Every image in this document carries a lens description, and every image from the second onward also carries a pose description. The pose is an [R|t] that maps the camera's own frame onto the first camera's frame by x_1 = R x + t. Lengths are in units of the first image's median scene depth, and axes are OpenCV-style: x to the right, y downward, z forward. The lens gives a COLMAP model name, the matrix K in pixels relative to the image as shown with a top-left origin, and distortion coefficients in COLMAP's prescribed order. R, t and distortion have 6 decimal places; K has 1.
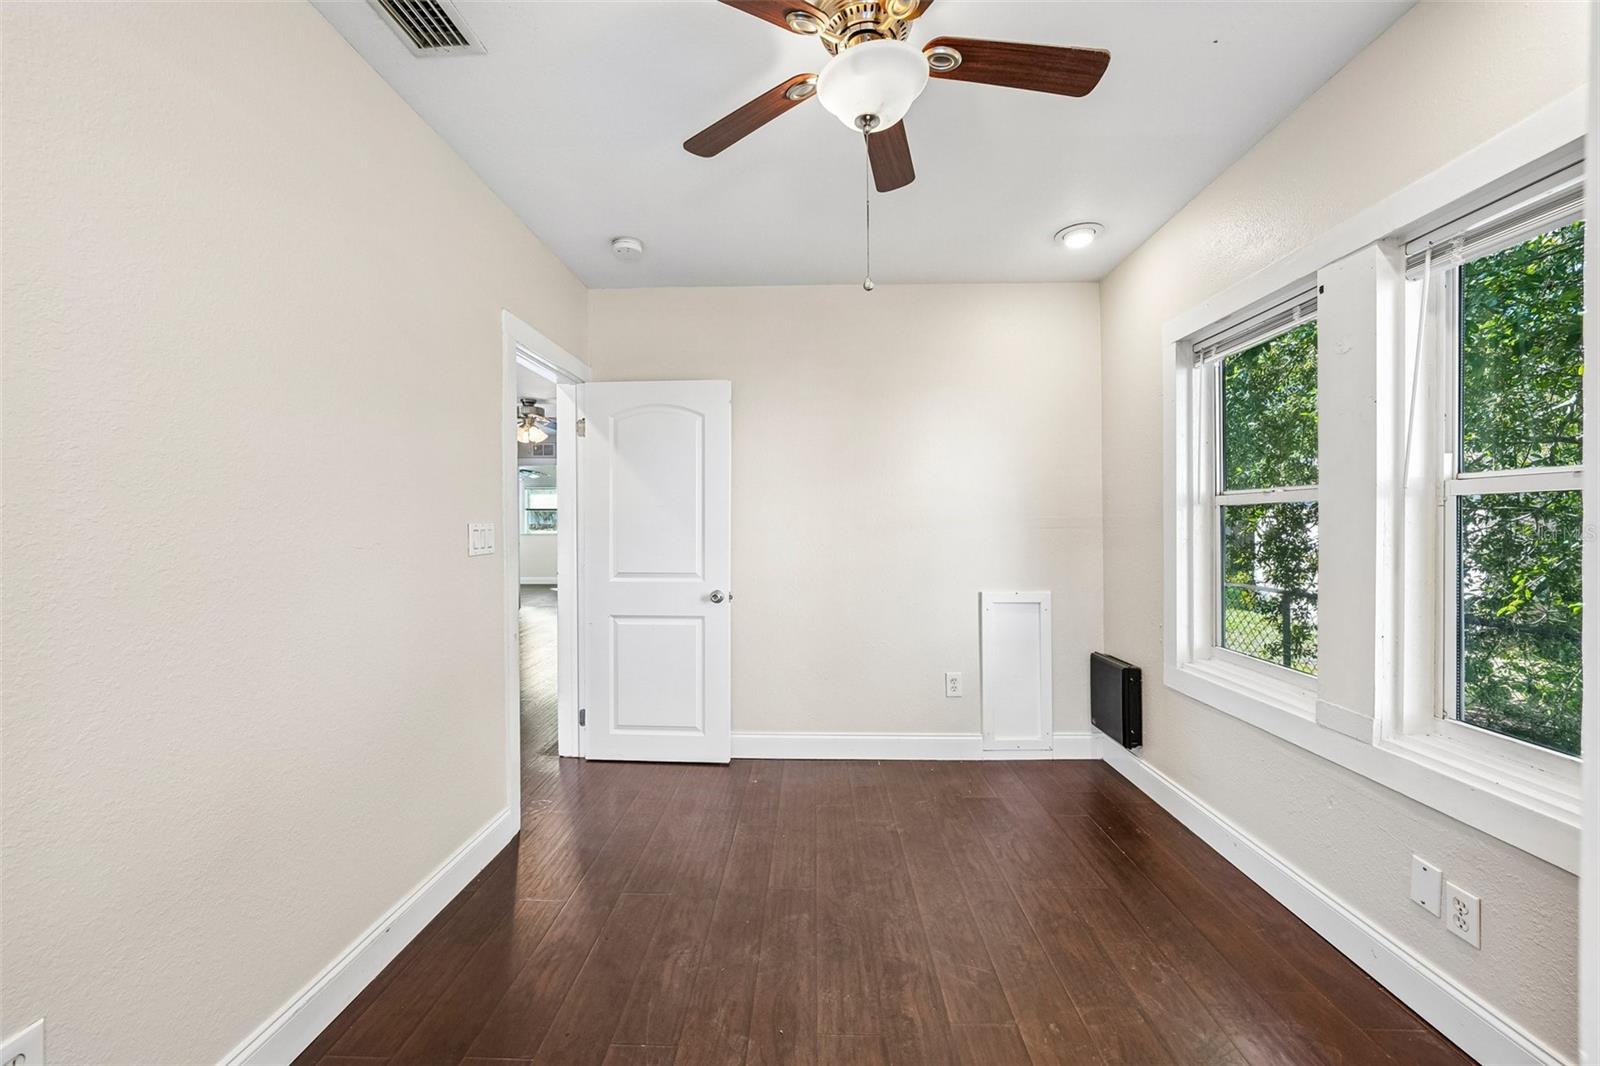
lens RADIAL K [[608.8, 0, 800.9], [0, 608.8, 532.5], [0, 0, 1]] dist [-0.014528, 0.000104]
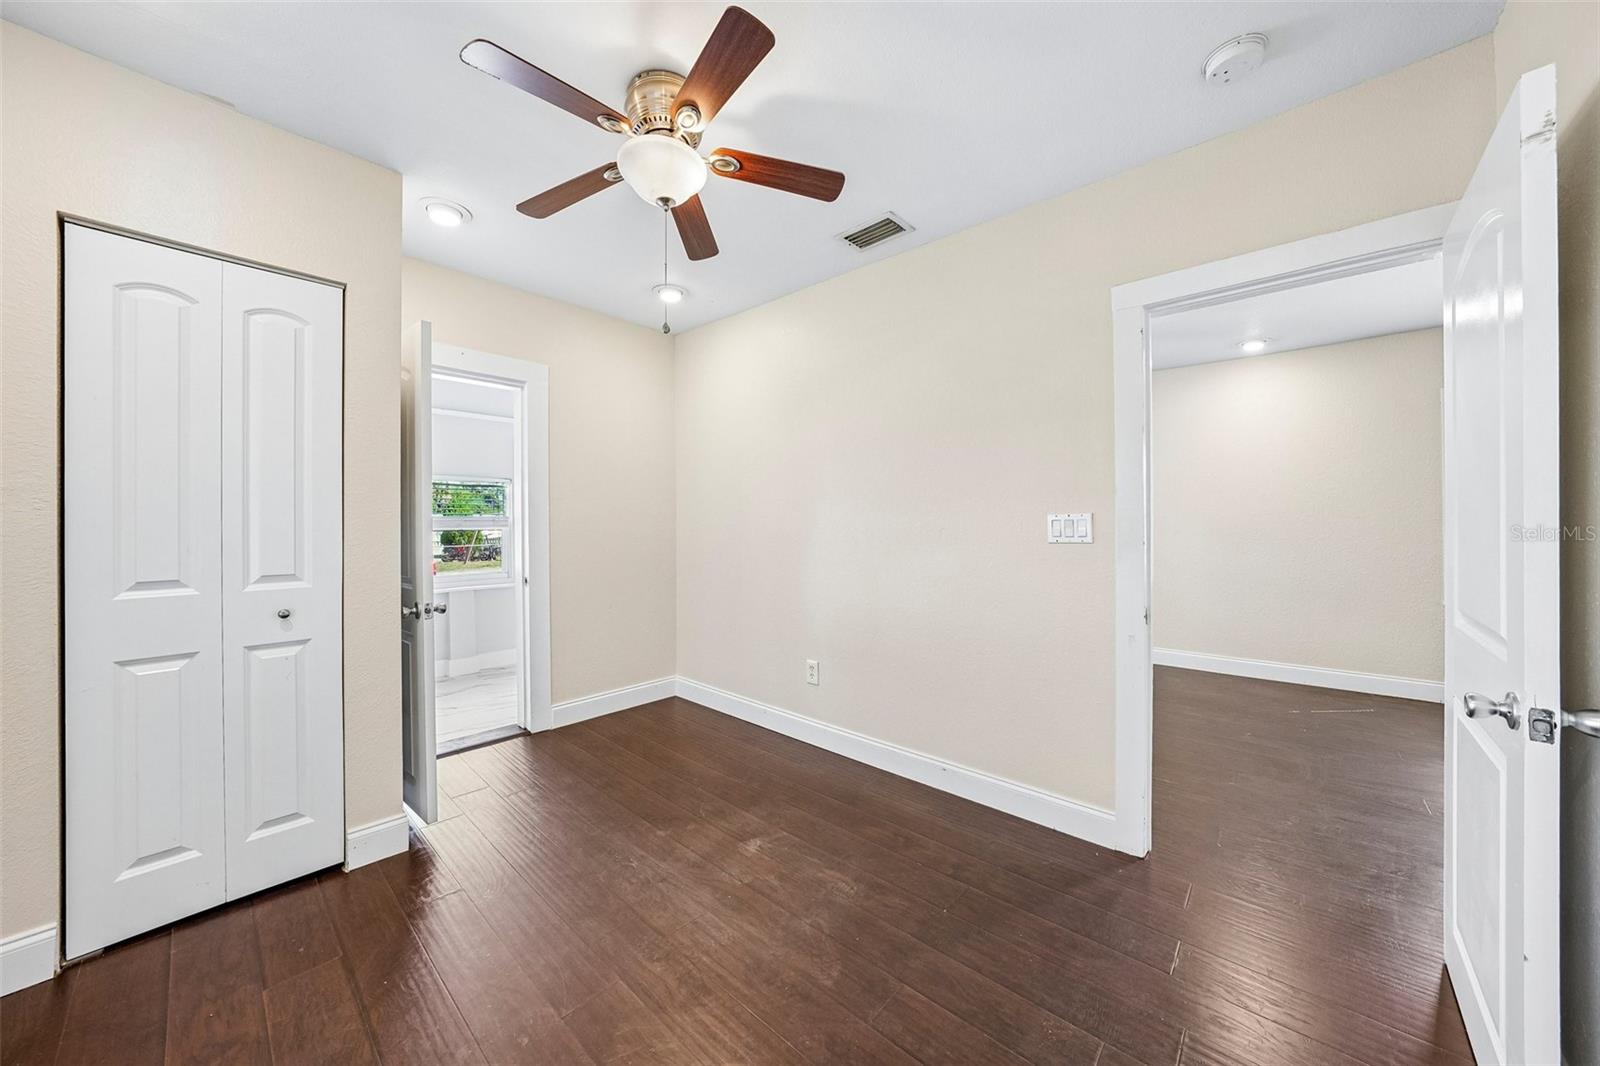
lens RADIAL K [[555.0, 0, 787.6], [0, 555.0, 520.2], [0, 0, 1]] dist [-0.000417, 0.000011]
pose [[-0.650254, 0.013585, -0.759595, 0.450756], [0.000751, 0.999851, 0.017239, -0.017305], [0.759716, 0.010639, -0.650168, 1.053328]]
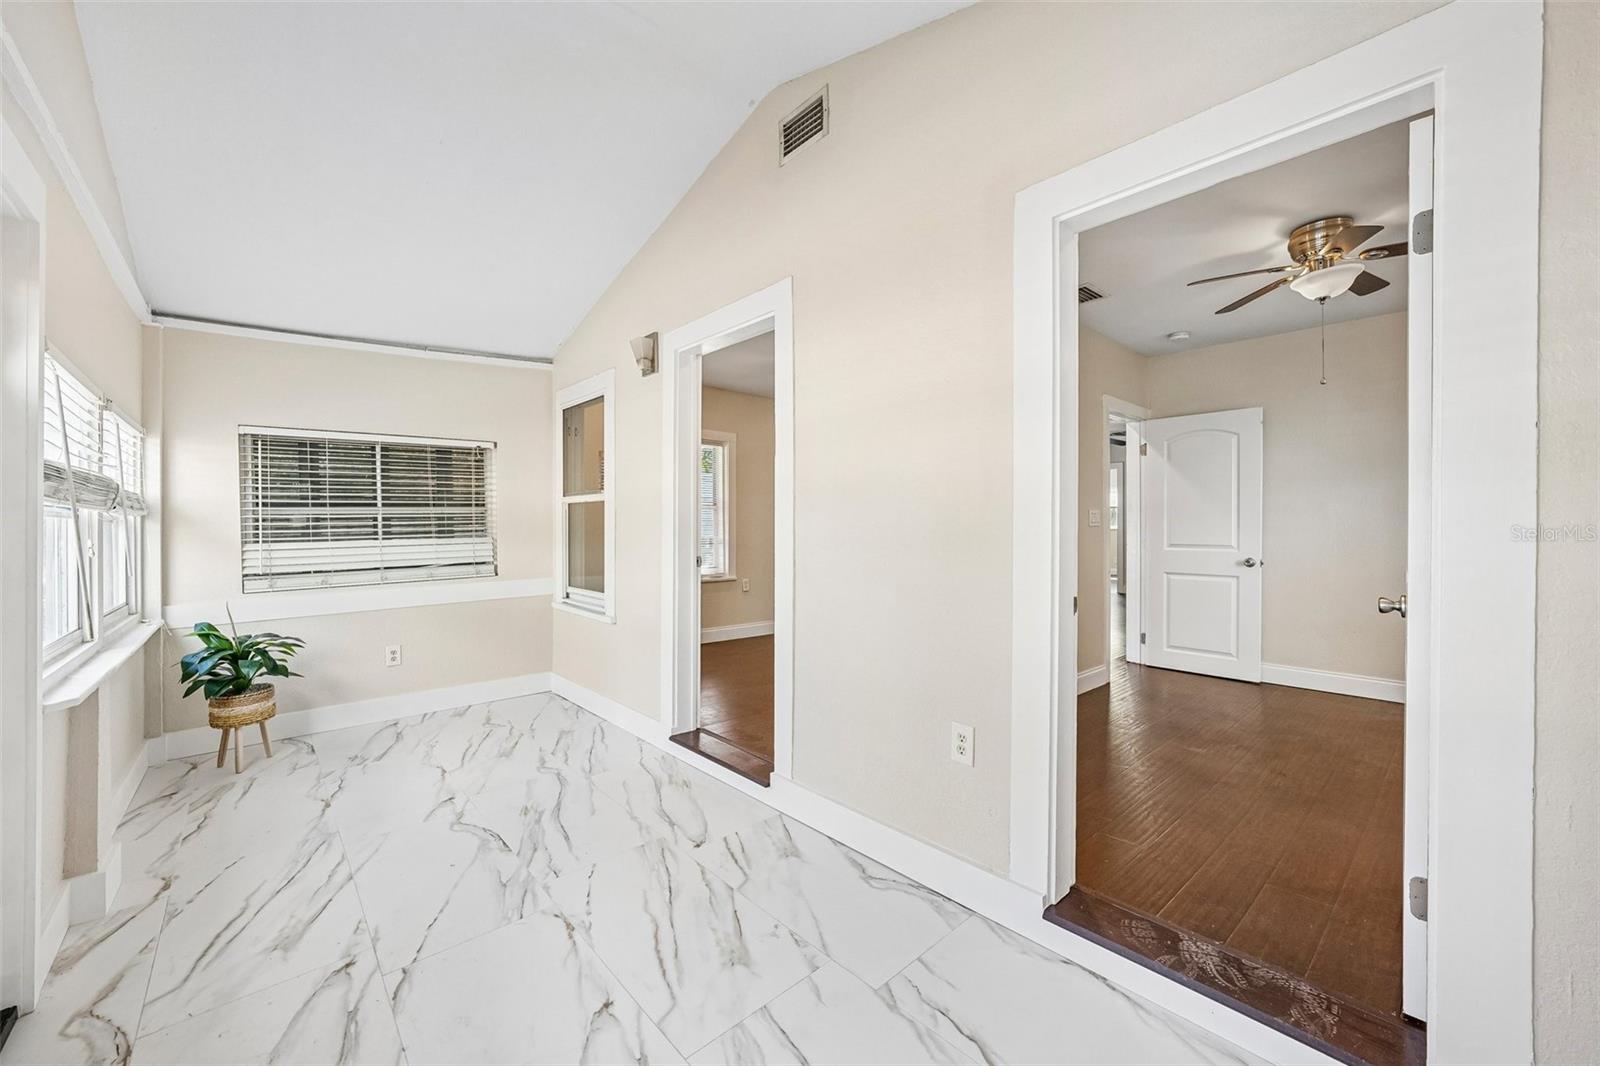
lens RADIAL K [[608.8, 0, 796.0], [0, 608.8, 531.1], [0, 0, 1]] dist [-0.014528, 0.000104]
pose [[0.679178, 0.005137, -0.733955, 0.247762], [-0.008950, 0.999959, -0.001283, 0.063523], [0.733919, 0.007441, 0.679197, -1.019273]]
